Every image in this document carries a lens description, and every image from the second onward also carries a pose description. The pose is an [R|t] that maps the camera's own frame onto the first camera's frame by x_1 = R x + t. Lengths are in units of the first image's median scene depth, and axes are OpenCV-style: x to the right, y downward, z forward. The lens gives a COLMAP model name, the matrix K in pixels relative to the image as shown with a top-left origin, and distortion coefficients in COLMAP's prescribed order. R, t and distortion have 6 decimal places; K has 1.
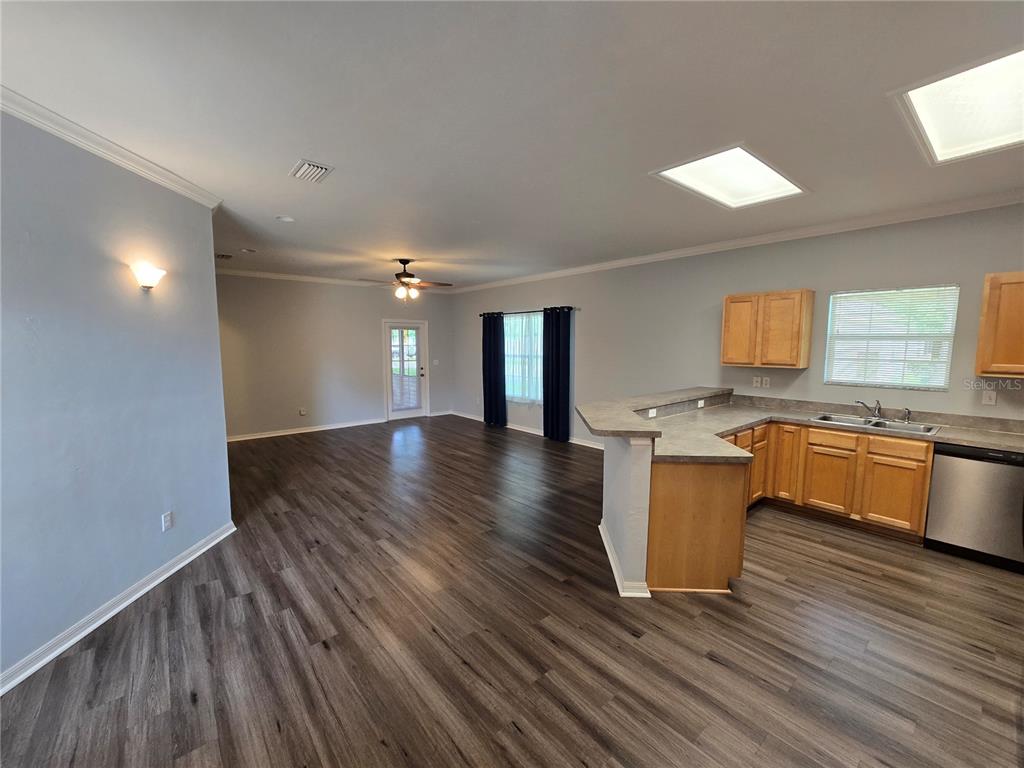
lens RADIAL K [[421.0, 0, 514.9], [0, 421.0, 386.7], [0, 0, 1]] dist [-0.001670, 0.000237]
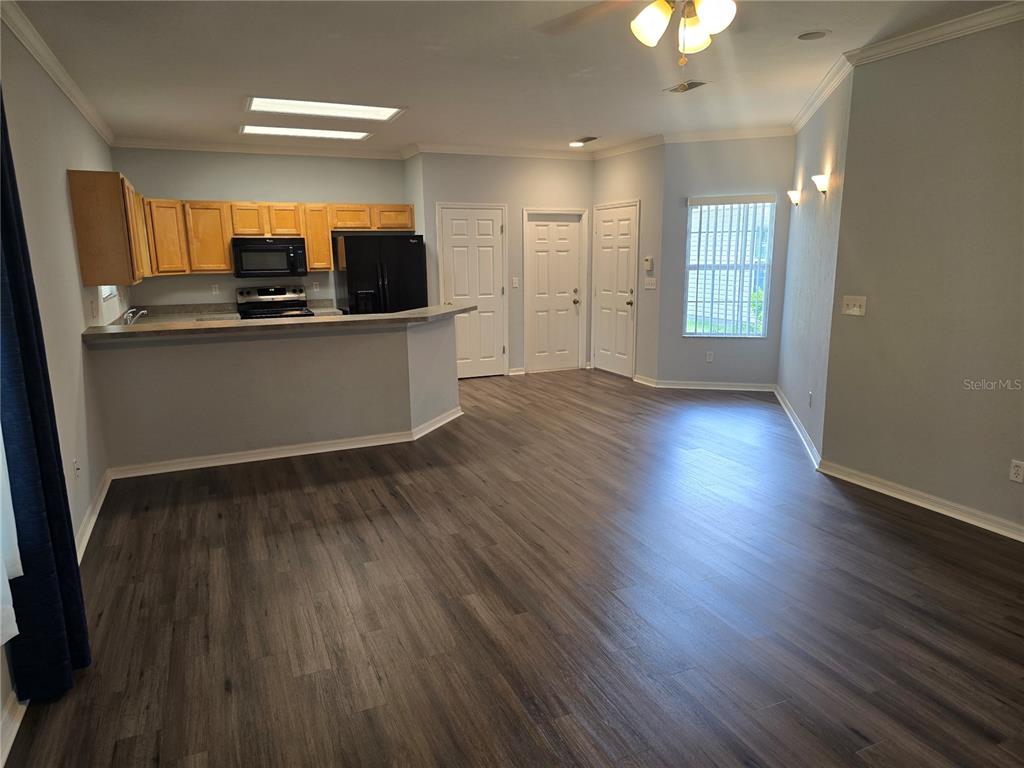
lens RADIAL K [[686.7, 0, 516.3], [0, 686.7, 393.0], [0, 0, 1]] dist [0.062934, -0.029813]
pose [[-0.958579, -0.046624, 0.280985, -0.392105], [0.041417, 0.953209, 0.299462, -0.198699], [-0.281799, 0.298696, -0.911795, 1.957921]]
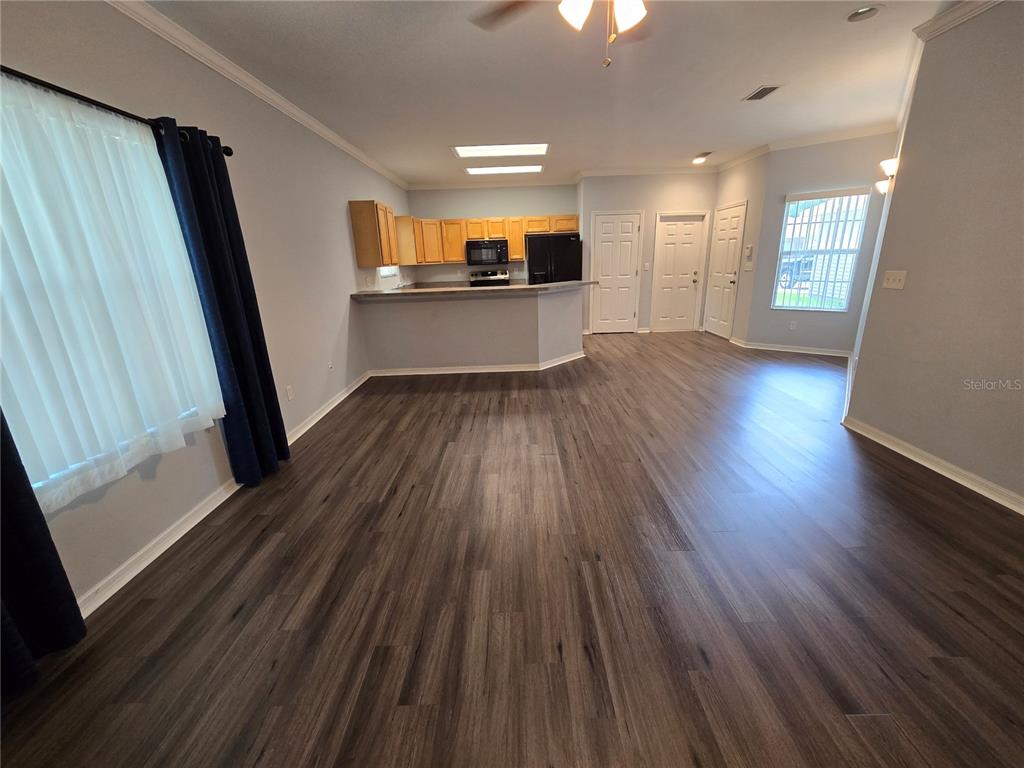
lens RADIAL K [[421.0, 0, 514.8], [0, 421.0, 384.9], [0, 0, 1]] dist [-0.001670, 0.000237]
pose [[-0.760947, -0.165519, 0.627346, -0.563910], [0.098871, 0.926037, 0.364253, -0.142966], [-0.641236, 0.339204, -0.688300, 1.749780]]
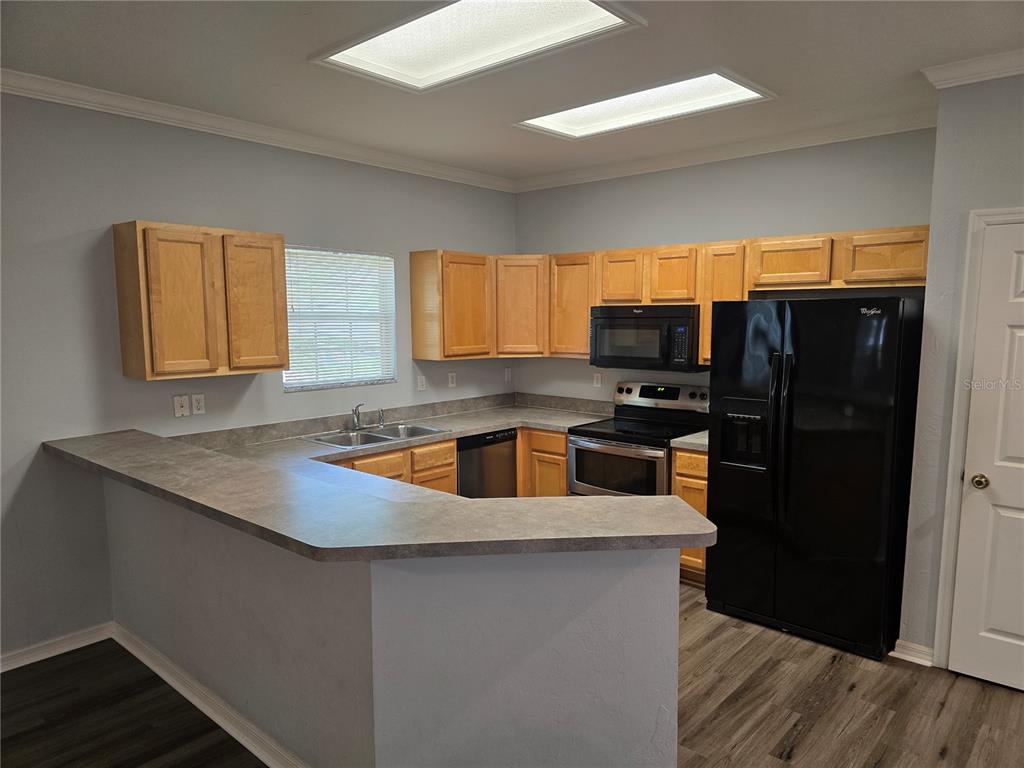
lens RADIAL K [[686.7, 0, 513.0], [0, 686.7, 394.0], [0, 0, 1]] dist [0.062934, -0.029813]
pose [[-0.132917, -0.119571, 0.983888, -0.301987], [0.102125, 0.985760, 0.133595, -0.101972], [-0.985852, 0.118237, -0.118813, 0.760729]]
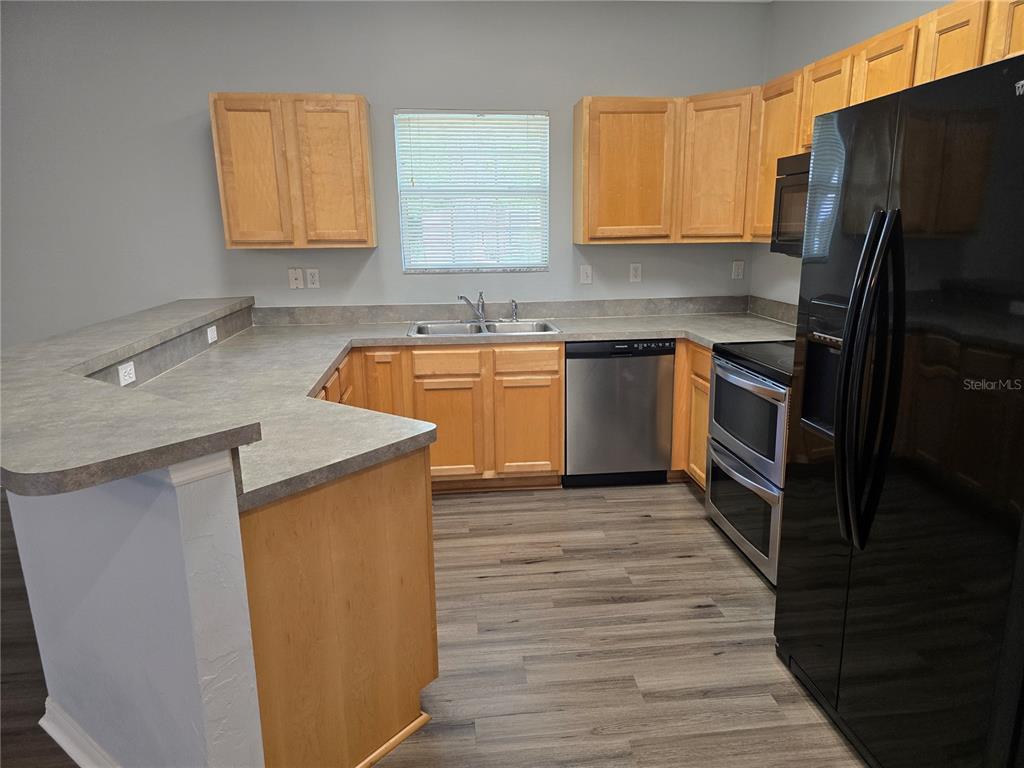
lens RADIAL K [[686.7, 0, 524.0], [0, 686.7, 397.1], [0, 0, 1]] dist [0.062934, -0.029813]
pose [[0.562308, -0.208531, 0.800203, 0.013189], [0.100361, 0.977738, 0.184272, 0.001967], [-0.820815, -0.023308, 0.570718, 0.288848]]
